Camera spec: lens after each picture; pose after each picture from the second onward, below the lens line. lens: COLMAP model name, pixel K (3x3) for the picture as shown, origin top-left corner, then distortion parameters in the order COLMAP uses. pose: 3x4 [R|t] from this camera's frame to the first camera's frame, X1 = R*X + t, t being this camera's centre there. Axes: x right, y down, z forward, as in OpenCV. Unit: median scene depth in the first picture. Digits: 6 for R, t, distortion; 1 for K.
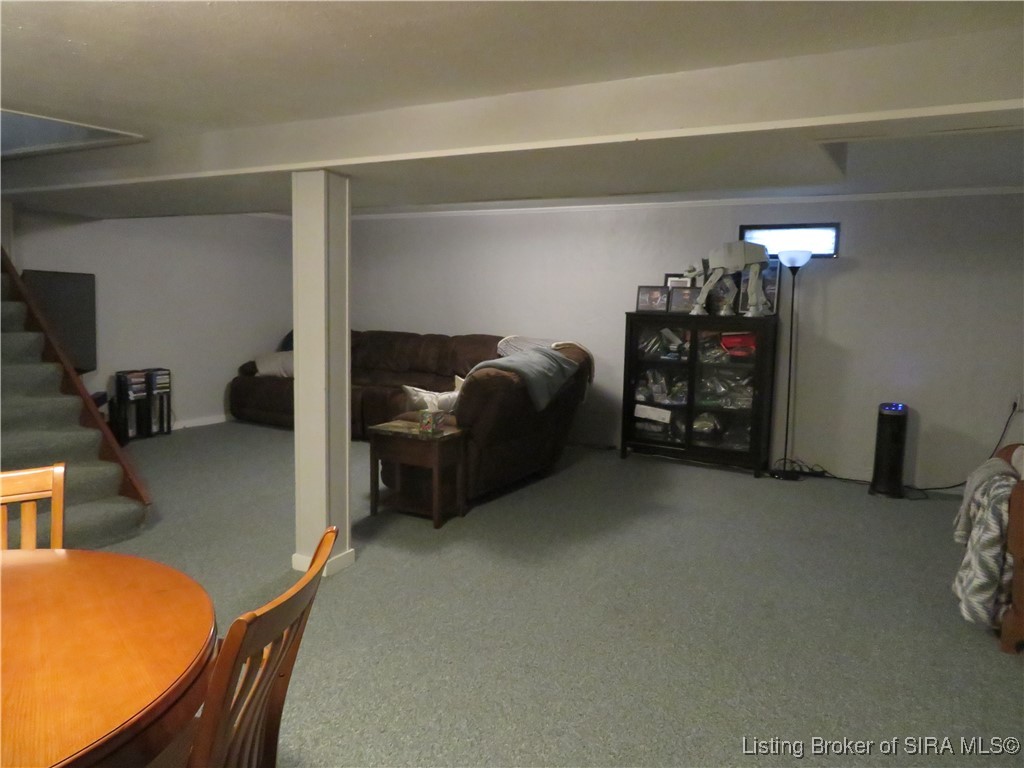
lens RADIAL K [[731.7, 0, 511.8], [0, 731.7, 373.8], [0, 0, 1]] dist [-0.007112, -0.002464]
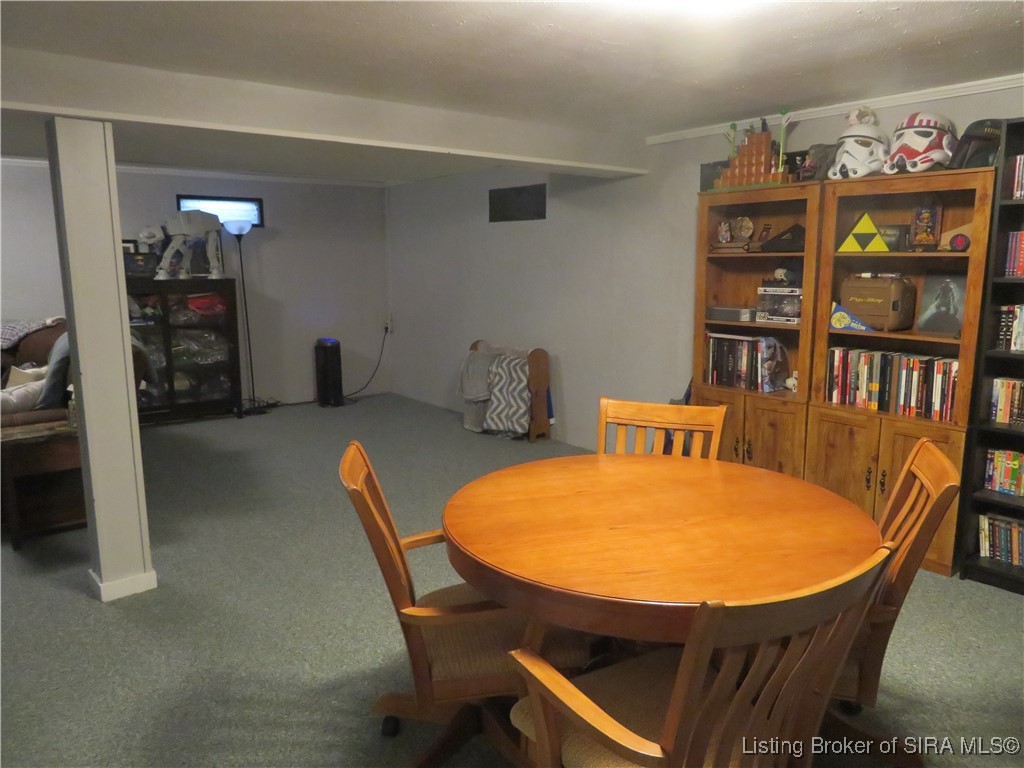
lens RADIAL K [[731.7, 0, 511.8], [0, 731.7, 378.6], [0, 0, 1]] dist [-0.007112, -0.002464]
pose [[0.384975, -0.168543, 0.907407, -0.538265], [0.116090, 0.984218, 0.133558, -0.024145], [-0.915597, 0.053925, 0.398465, 0.143300]]
